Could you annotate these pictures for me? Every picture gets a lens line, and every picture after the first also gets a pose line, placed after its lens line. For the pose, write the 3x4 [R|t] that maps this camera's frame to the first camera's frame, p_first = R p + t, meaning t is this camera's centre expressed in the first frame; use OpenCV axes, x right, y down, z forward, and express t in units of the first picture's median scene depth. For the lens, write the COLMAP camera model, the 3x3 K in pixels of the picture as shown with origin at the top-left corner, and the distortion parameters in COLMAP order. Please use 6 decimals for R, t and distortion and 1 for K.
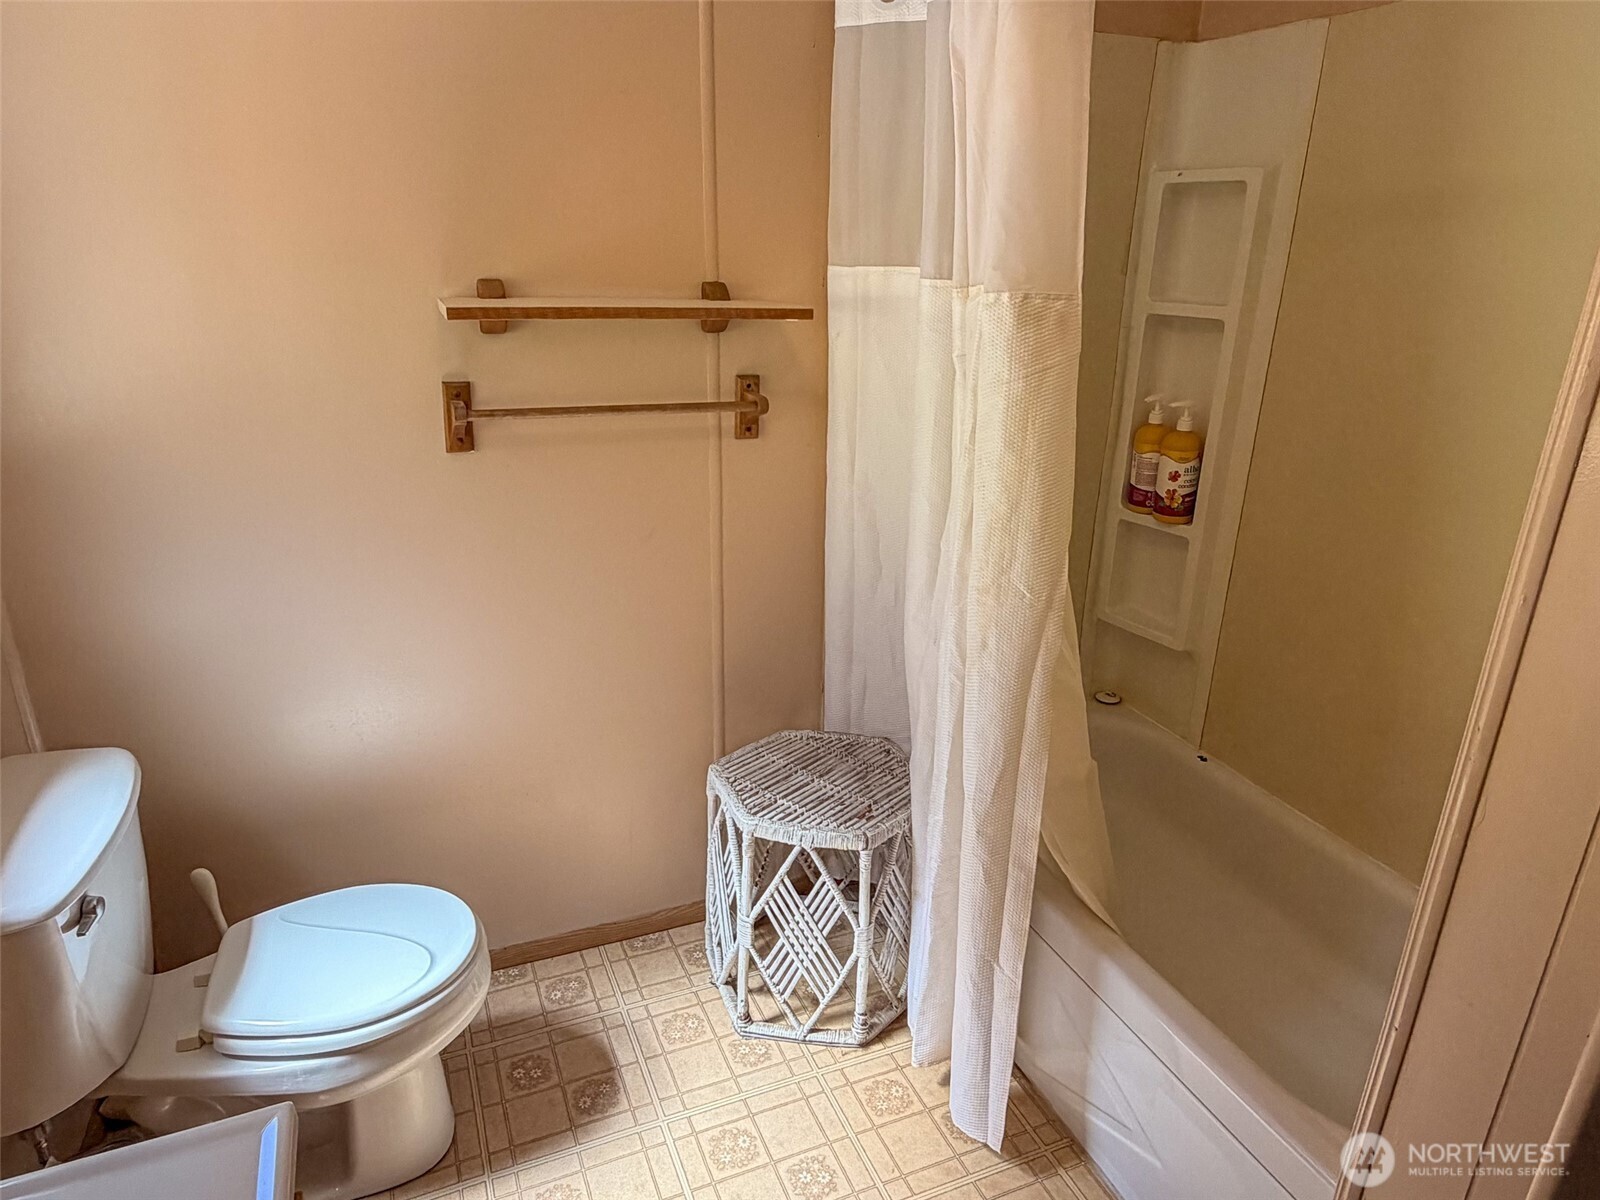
lens RADIAL K [[990.5, 0, 809.5], [0, 990.5, 599.6], [0, 0, 1]] dist [-0.003636, -0.000006]
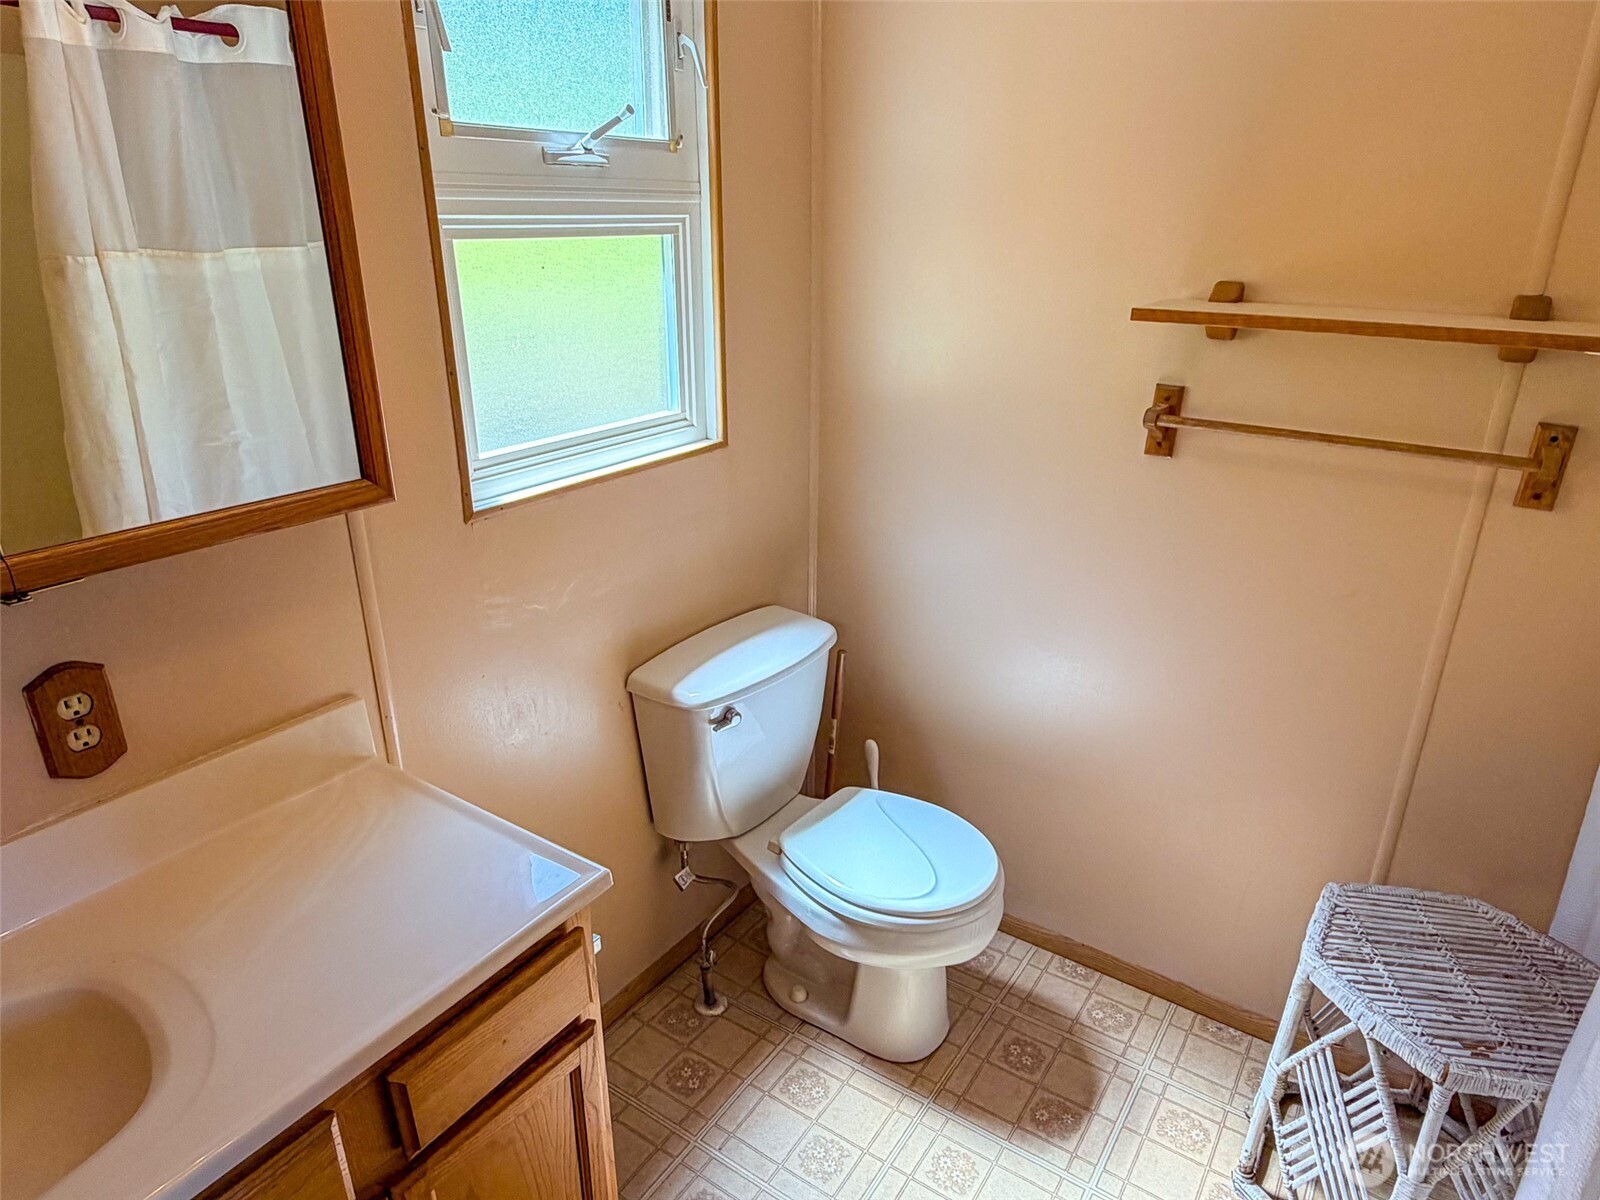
lens RADIAL K [[990.5, 0, 807.9], [0, 990.5, 606.4], [0, 0, 1]] dist [-0.003636, -0.000006]
pose [[0.540961, 0.292976, -0.788369, 0.266512], [-0.282641, 0.946177, 0.157679, -0.060837], [0.792133, 0.137527, 0.594652, 0.148974]]
